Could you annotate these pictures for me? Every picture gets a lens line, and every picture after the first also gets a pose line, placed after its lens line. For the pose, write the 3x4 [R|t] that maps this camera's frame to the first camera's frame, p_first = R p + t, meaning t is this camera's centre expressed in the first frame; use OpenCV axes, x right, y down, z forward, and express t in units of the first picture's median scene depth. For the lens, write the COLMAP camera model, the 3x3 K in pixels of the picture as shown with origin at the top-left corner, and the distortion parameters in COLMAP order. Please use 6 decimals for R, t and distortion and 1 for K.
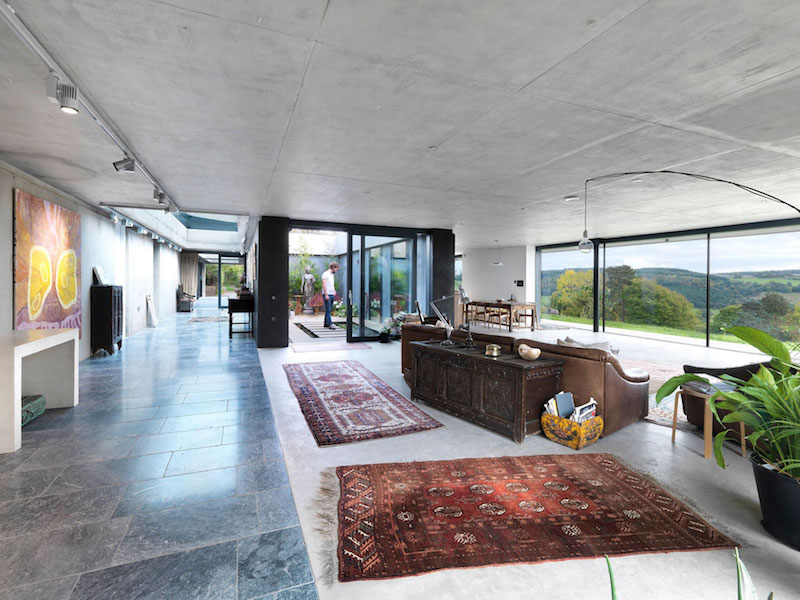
lens RADIAL K [[396.0, 0, 398.2], [0, 396.0, 278.7], [0, 0, 1]] dist [-0.001352, -0.000285]
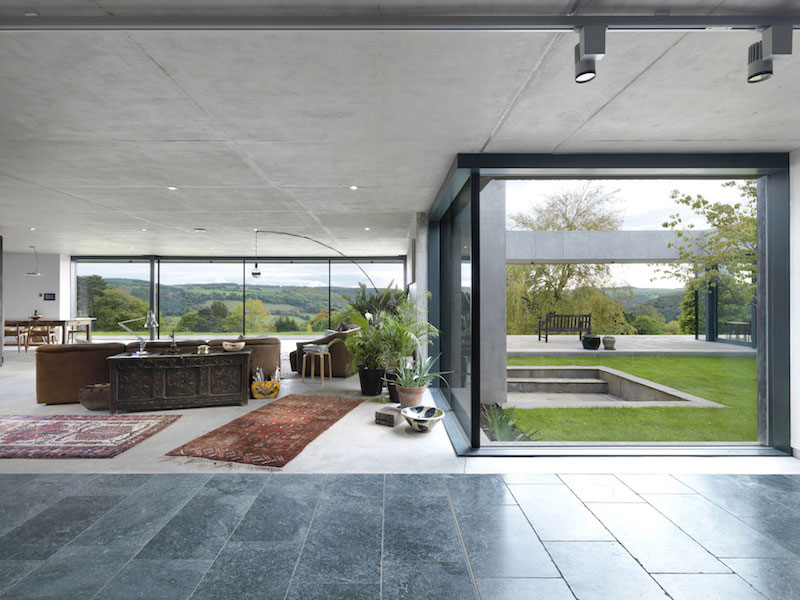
lens RADIAL K [[396.0, 0, 398.2], [0, 396.0, 278.7], [0, 0, 1]] dist [-0.001352, -0.000285]
pose [[0.362865, 0.027457, 0.931437, -0.295662], [-0.002464, 0.999591, -0.028506, -0.006242], [-0.931838, 0.008049, 0.362784, -0.025653]]
